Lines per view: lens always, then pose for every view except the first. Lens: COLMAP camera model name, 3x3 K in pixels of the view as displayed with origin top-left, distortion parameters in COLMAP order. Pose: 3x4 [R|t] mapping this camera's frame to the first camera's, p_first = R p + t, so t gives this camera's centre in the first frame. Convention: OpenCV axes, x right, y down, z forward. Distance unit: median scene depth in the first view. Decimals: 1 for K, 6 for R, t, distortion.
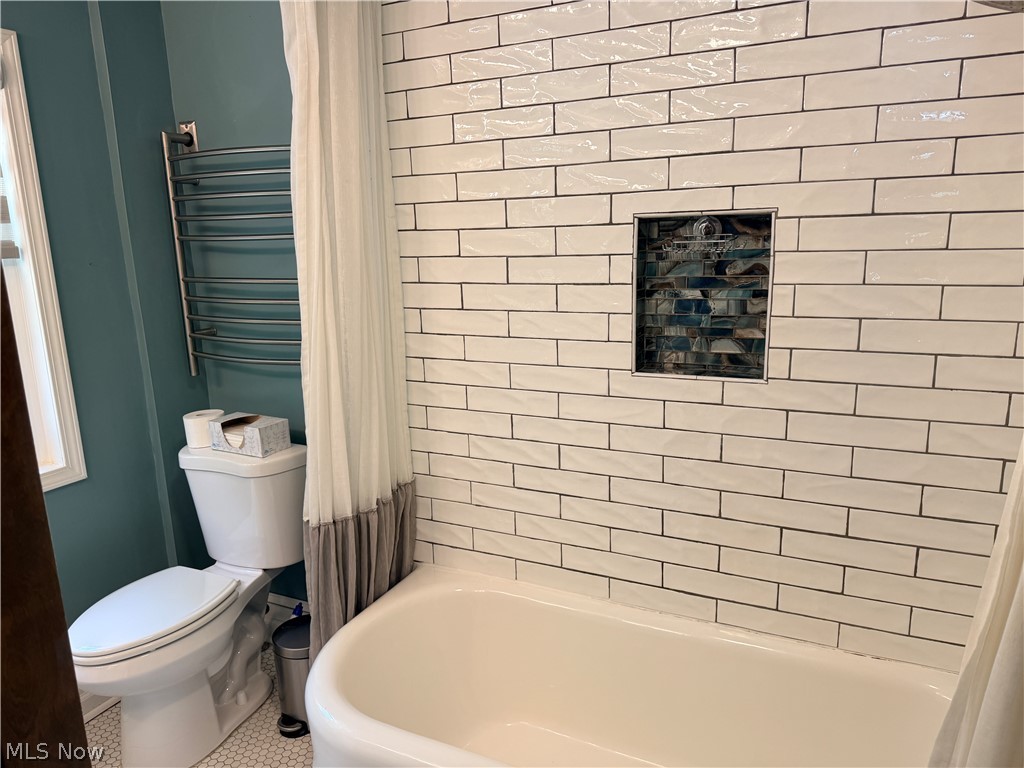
lens RADIAL K [[715.0, 0, 508.7], [0, 715.0, 387.5], [0, 0, 1]] dist [0.116674, -0.181500]
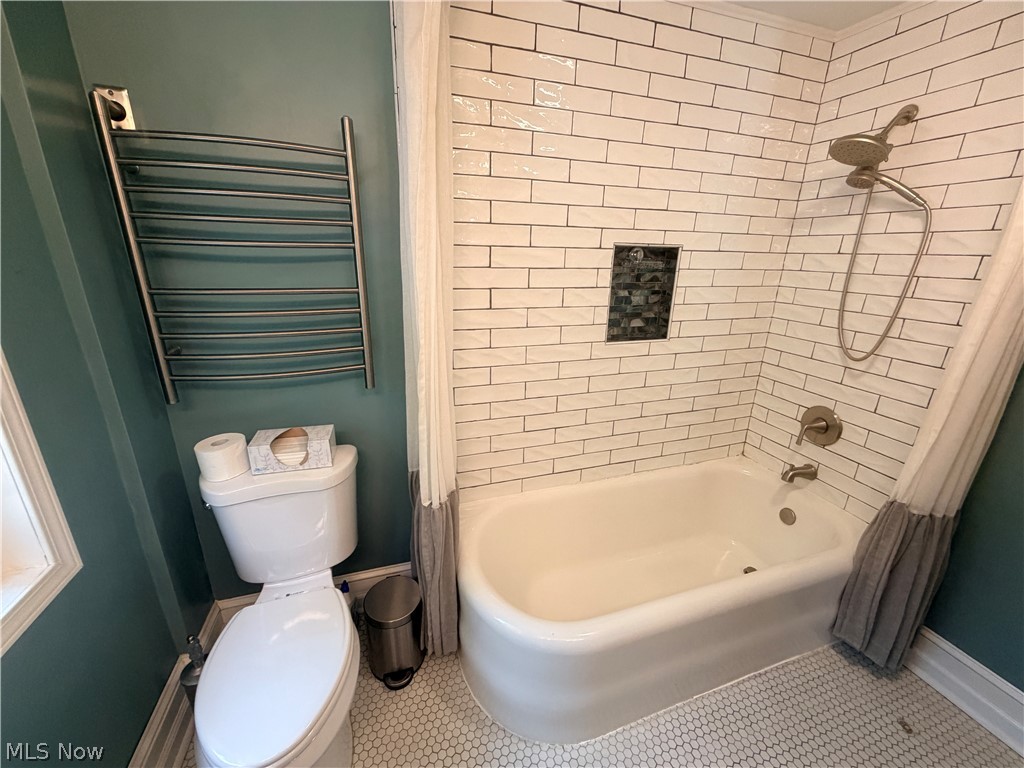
lens RADIAL K [[410.2, 0, 512.0], [0, 410.2, 384.0], [0, 0, 1]] dist [-0.000452, 0.000008]
pose [[0.710022, -0.176378, 0.681733, -0.629427], [0.111274, 0.984062, 0.138705, -0.082188], [-0.695333, -0.022625, 0.718332, 0.484167]]
